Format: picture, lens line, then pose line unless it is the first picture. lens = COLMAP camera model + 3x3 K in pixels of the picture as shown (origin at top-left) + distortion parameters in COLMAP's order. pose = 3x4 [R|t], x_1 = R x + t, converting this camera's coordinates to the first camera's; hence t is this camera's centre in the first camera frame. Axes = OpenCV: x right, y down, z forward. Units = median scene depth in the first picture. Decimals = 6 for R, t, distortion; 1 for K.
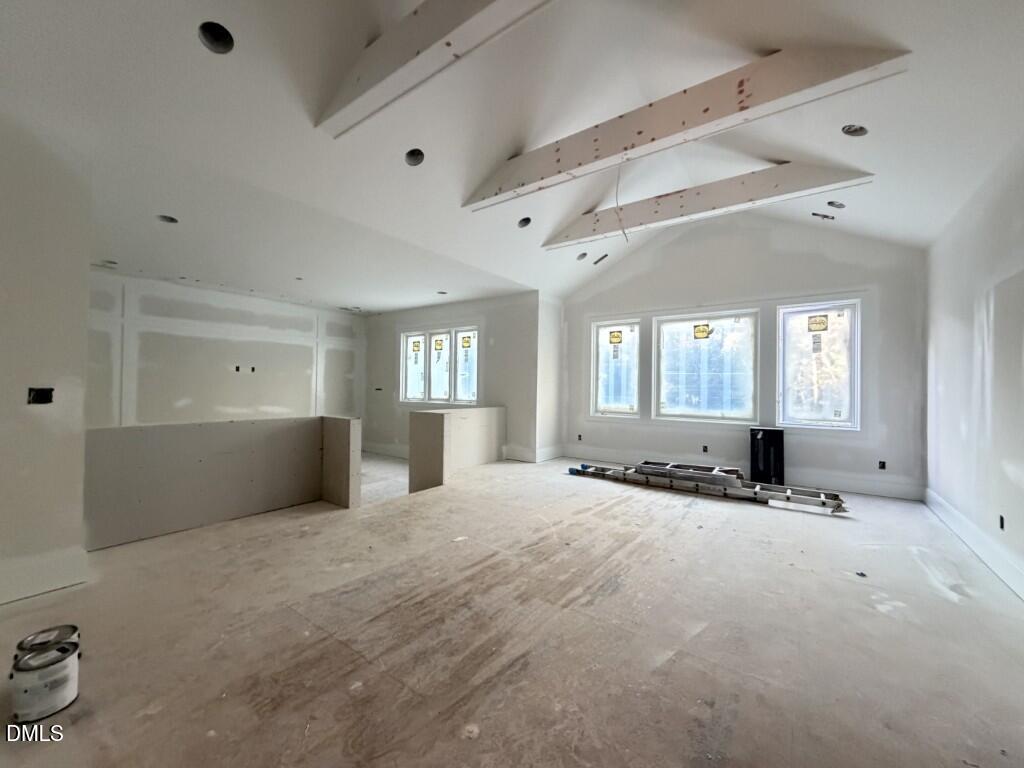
lens RADIAL K [[409.9, 0, 511.8], [0, 409.9, 380.2], [0, 0, 1]] dist [-0.000398, -0.000032]
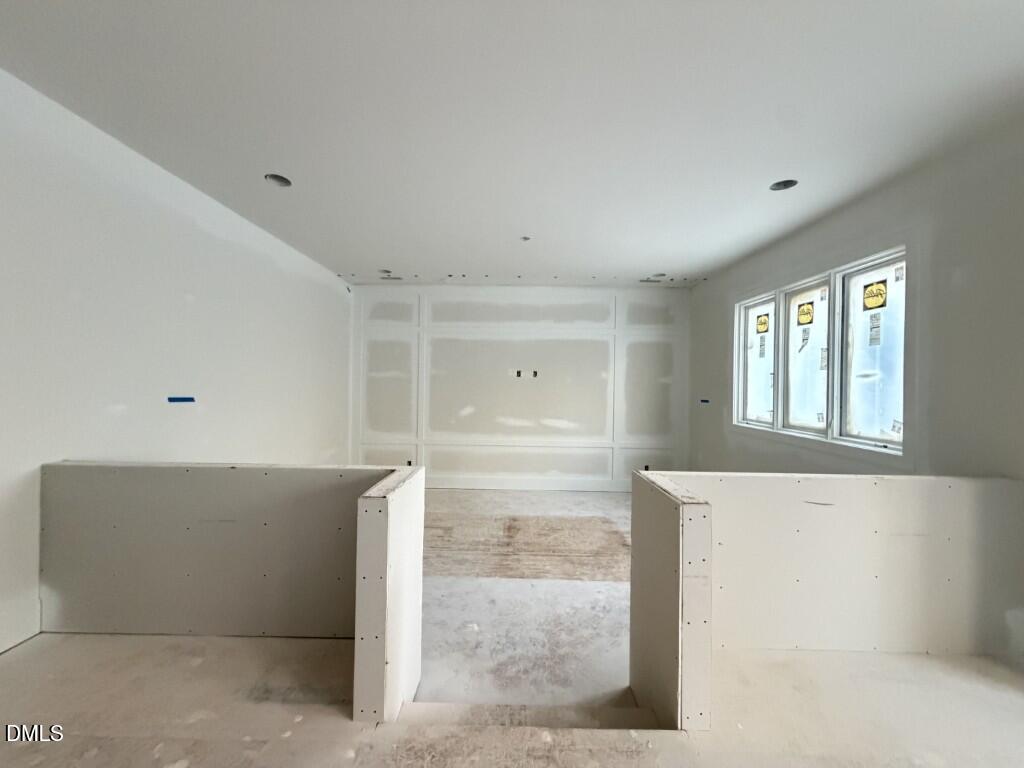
lens RADIAL K [[409.9, 0, 509.8], [0, 409.9, 383.2], [0, 0, 1]] dist [-0.000398, -0.000032]
pose [[0.582985, -0.004169, -0.812472, 0.009033], [0.006977, 0.999976, -0.000125, -0.007545], [0.812453, -0.005596, 0.583000, 0.449391]]
